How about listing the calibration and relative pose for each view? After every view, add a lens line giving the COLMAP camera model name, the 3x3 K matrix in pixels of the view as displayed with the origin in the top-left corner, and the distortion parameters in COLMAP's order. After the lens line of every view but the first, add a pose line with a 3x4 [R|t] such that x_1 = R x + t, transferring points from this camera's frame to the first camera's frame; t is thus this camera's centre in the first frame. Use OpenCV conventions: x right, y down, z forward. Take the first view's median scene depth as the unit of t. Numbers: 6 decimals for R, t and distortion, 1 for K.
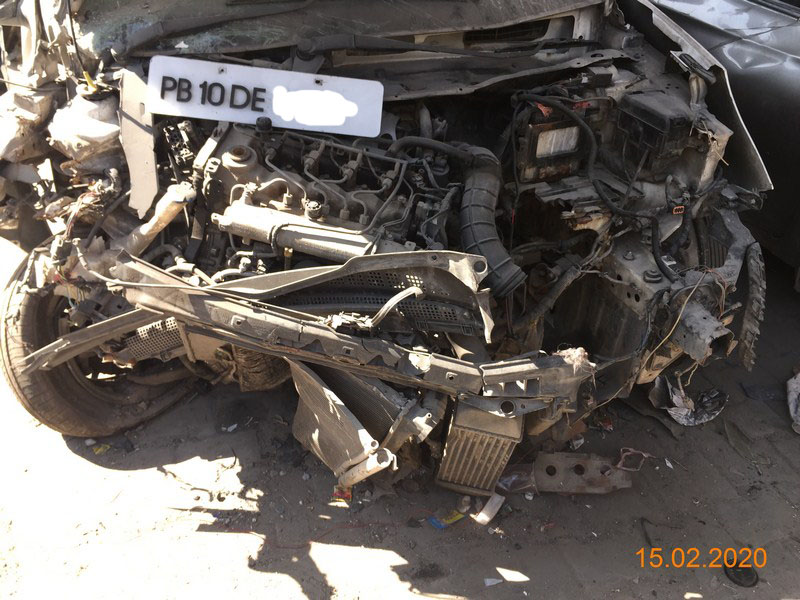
lens RADIAL K [[685.9, 0, 400.0], [0, 685.9, 300.0], [0, 0, 1]] dist [0.082705, -0.123194]
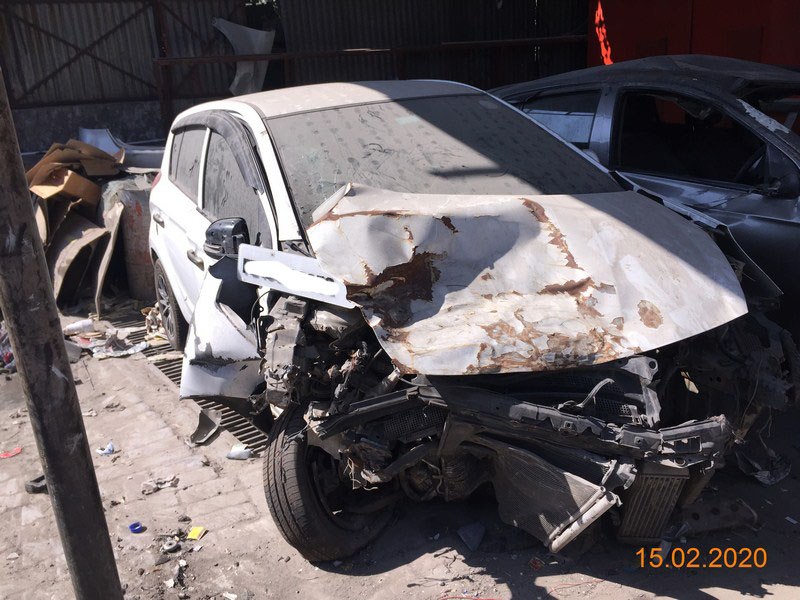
lens RADIAL K [[685.9, 0, 400.0], [0, 685.9, 300.0], [0, 0, 1]] dist [0.082705, -0.123194]
pose [[0.984160, -0.140299, 0.108372, -0.469841], [0.165542, 0.946033, -0.278598, 0.141937], [-0.063436, 0.292125, 0.954274, -0.405559]]
